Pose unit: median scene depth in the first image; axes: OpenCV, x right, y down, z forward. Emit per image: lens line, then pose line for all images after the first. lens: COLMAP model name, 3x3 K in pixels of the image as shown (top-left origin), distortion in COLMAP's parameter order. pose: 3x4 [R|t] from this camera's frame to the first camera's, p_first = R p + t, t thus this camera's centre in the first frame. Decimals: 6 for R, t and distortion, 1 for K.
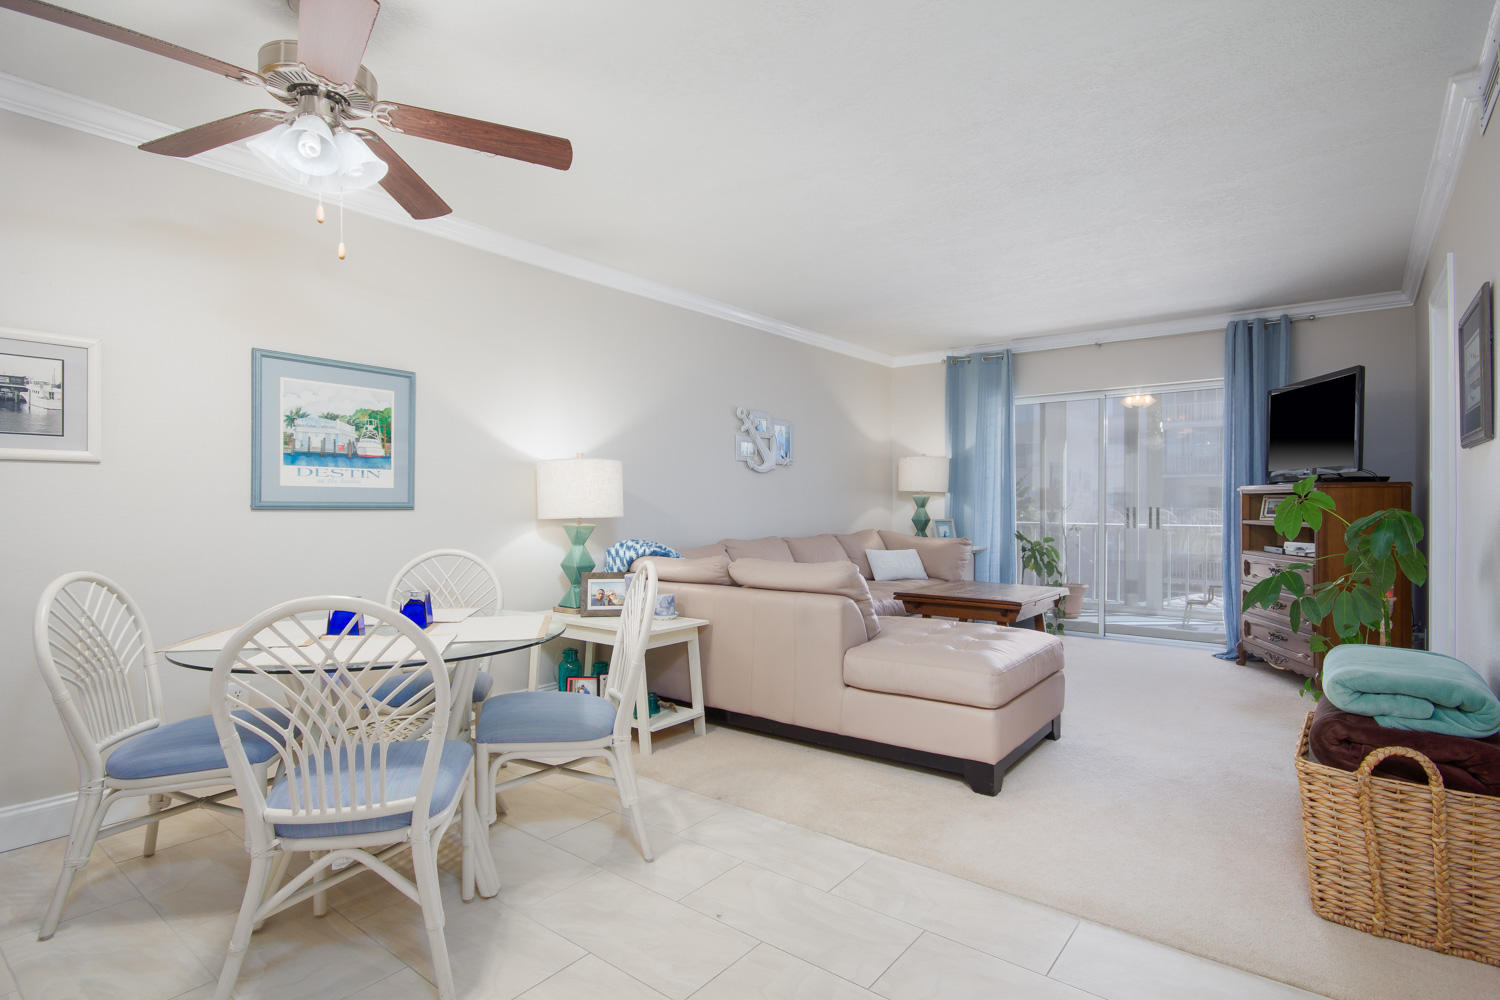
lens RADIAL K [[748.2, 0, 742.4], [0, 748.2, 505.1], [0, 0, 1]] dist [0.003952, 0.001082]
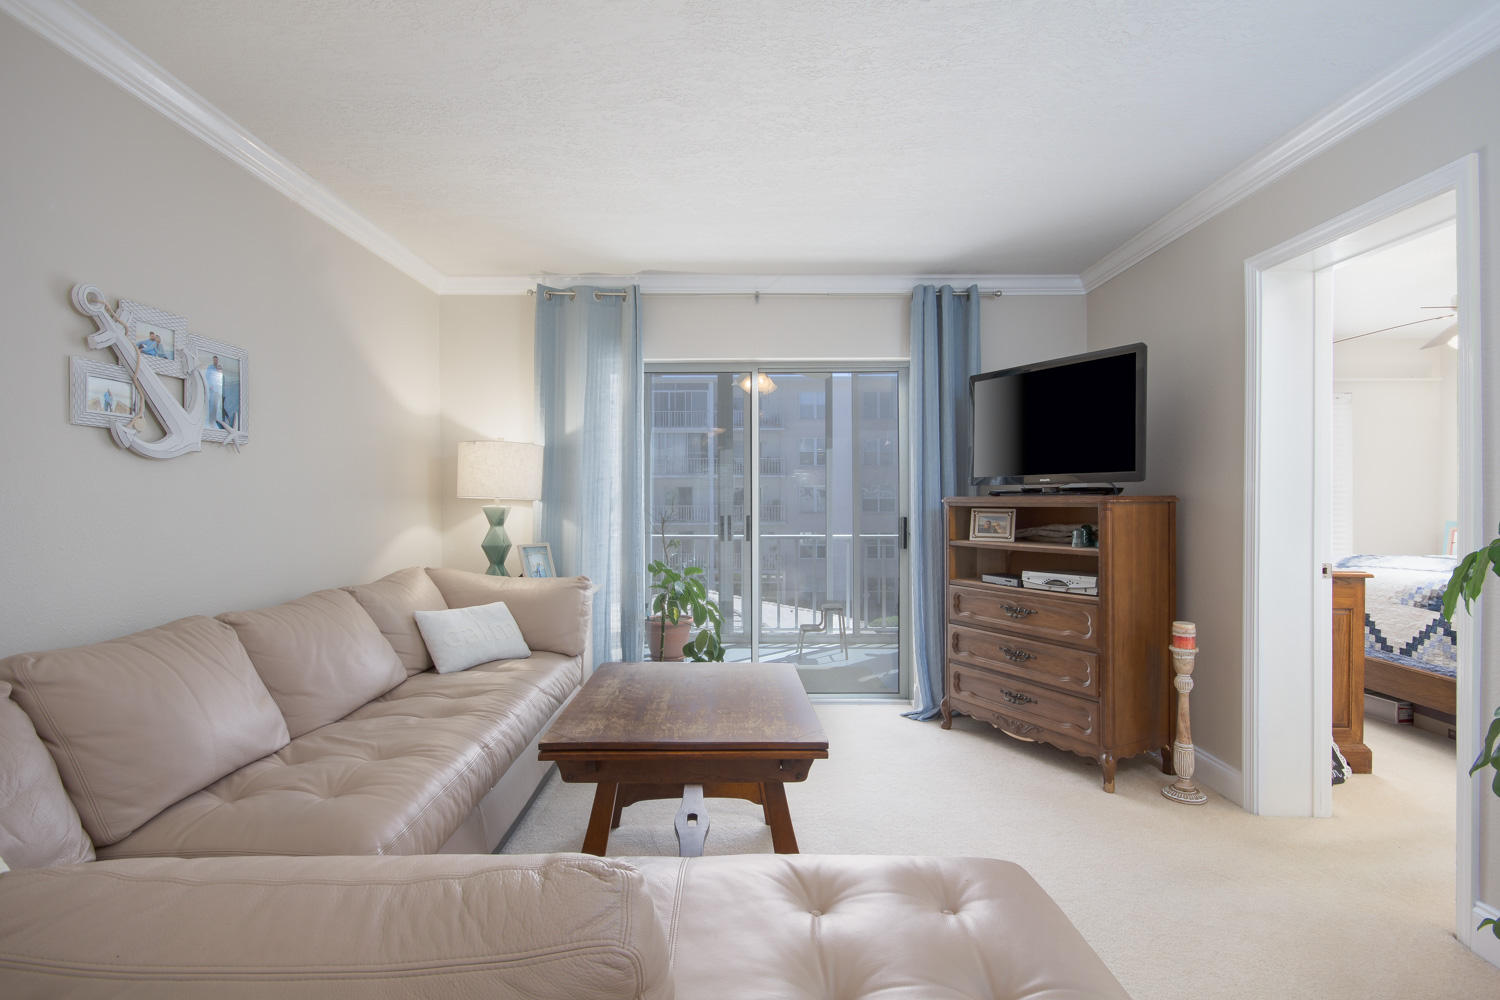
lens RADIAL K [[752.7, 0, 745.7], [0, 752.7, 498.8], [0, 0, 1]] dist [-0.005588, -0.001162]
pose [[0.785331, -0.000453, 0.619076, 0.039154], [0.004382, 0.999979, -0.004827, -0.030595], [-0.619061, 0.006503, 0.785316, 0.802746]]
